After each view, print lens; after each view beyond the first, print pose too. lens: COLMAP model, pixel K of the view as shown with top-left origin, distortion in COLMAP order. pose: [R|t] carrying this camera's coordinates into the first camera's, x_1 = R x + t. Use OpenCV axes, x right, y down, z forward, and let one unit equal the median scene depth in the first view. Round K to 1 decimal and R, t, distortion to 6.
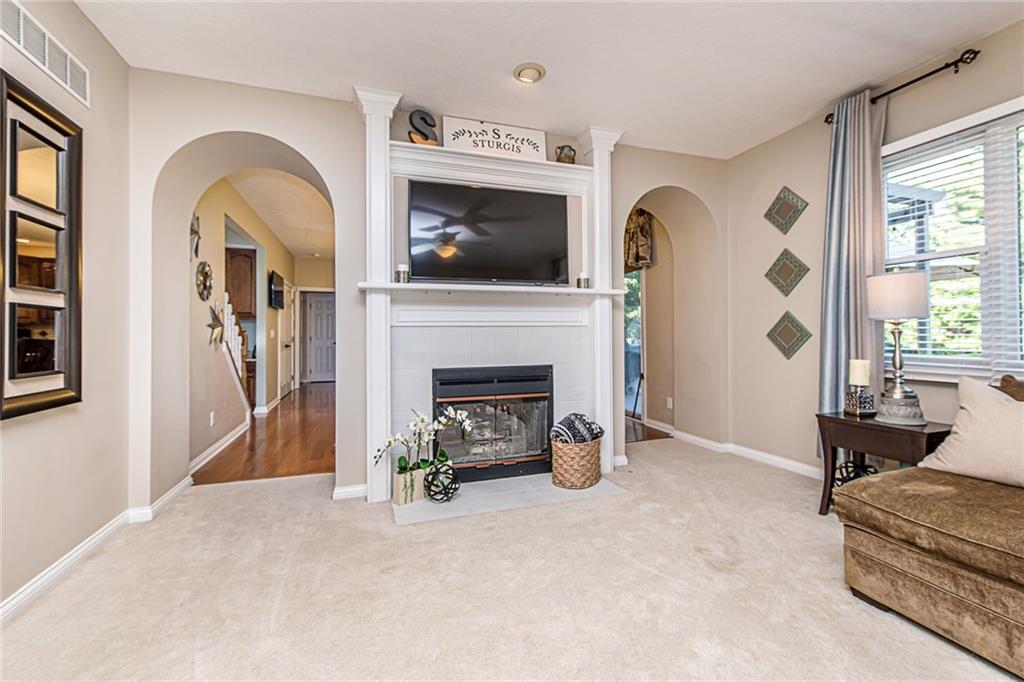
lens RADIAL K [[436.3, 0, 514.1], [0, 436.3, 328.1], [0, 0, 1]] dist [0.006288, -0.001311]
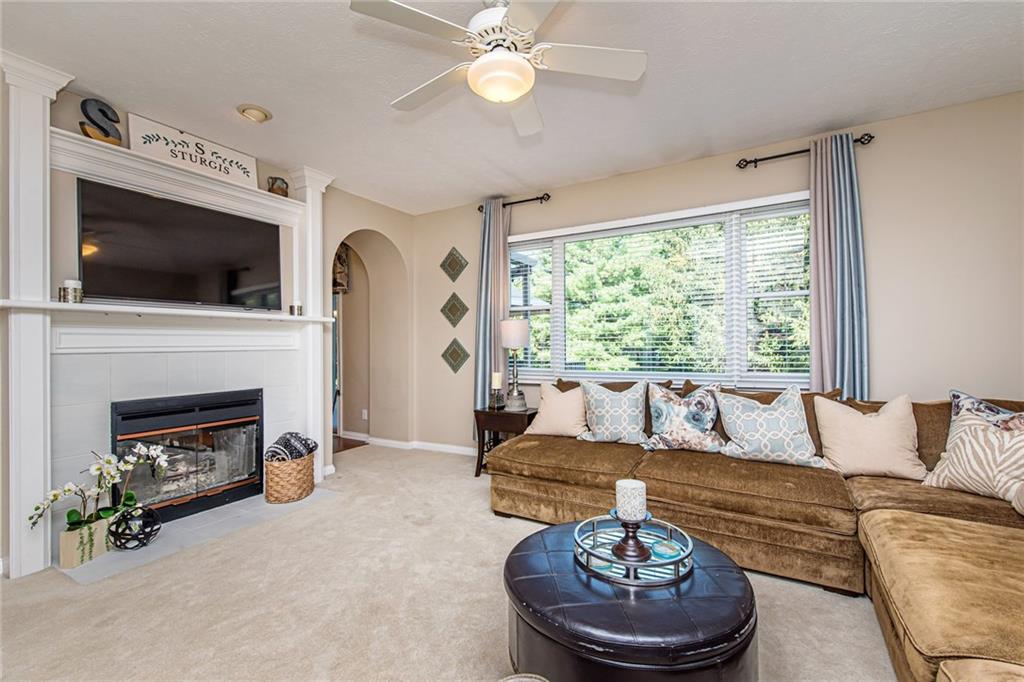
lens RADIAL K [[436.3, 0, 511.8], [0, 436.3, 339.5], [0, 0, 1]] dist [0.006288, -0.001311]
pose [[0.753529, 0.008459, 0.657360, -0.165505], [-0.005694, 0.999964, -0.006340, -0.030725], [-0.657390, 0.001034, 0.753550, -0.176457]]
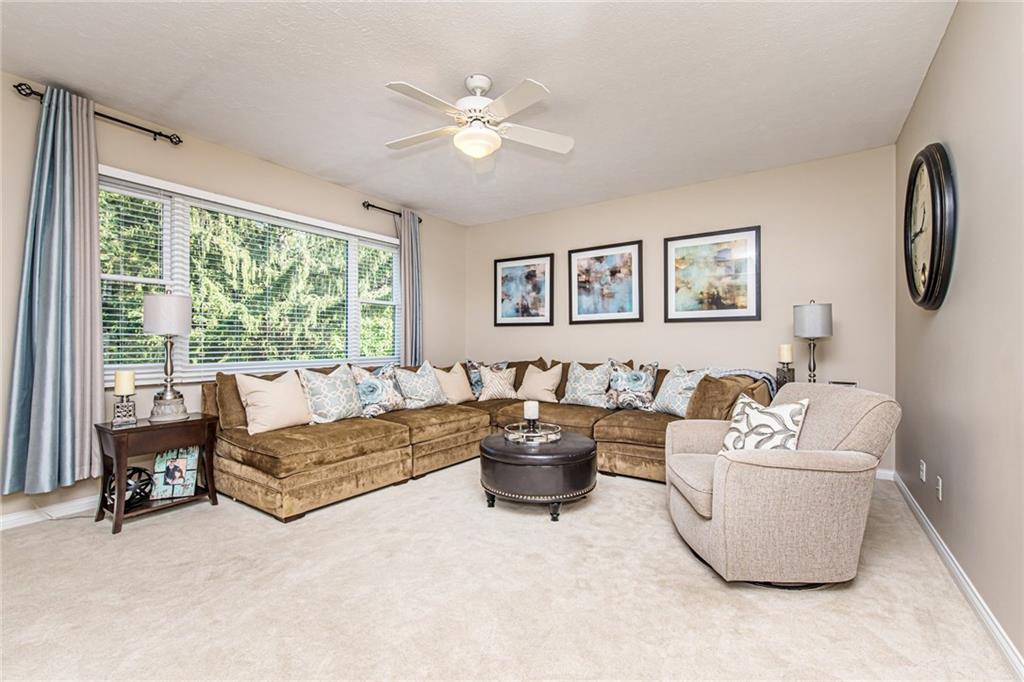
lens RADIAL K [[436.3, 0, 505.0], [0, 436.3, 338.8], [0, 0, 1]] dist [0.006288, -0.001311]
pose [[-0.589296, -0.000067, 0.807917, -0.512071], [-0.018562, 0.999737, -0.013456, -0.006980], [-0.807704, -0.022926, -0.589143, 0.759262]]
